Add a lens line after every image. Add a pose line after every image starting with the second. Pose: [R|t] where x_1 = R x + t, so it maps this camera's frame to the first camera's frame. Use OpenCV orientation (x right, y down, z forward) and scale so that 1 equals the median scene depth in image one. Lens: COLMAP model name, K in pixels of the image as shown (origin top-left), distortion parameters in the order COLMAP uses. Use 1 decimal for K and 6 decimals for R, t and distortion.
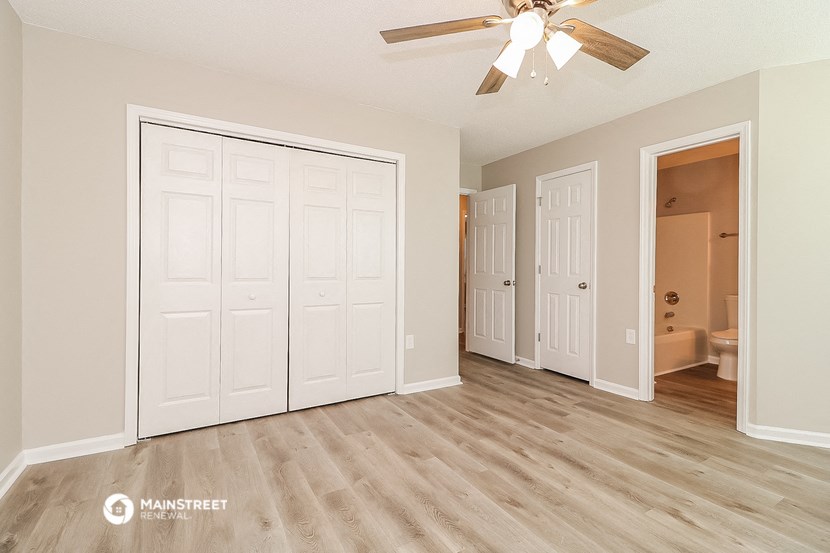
lens RADIAL K [[386.4, 0, 421.2], [0, 386.4, 276.9], [0, 0, 1]] dist [0.000368, -0.001036]
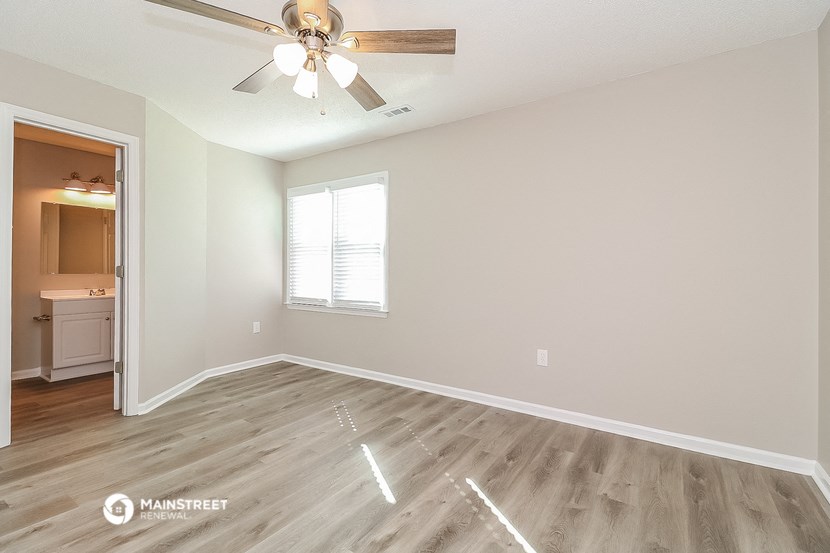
lens RADIAL K [[386.4, 0, 415.5], [0, 386.4, 273.7], [0, 0, 1]] dist [0.000368, -0.001036]
pose [[-0.447437, -0.011194, 0.894246, -0.560696], [0.006902, 0.999849, 0.015969, -0.018015], [-0.894289, 0.013317, -0.447292, 0.826281]]
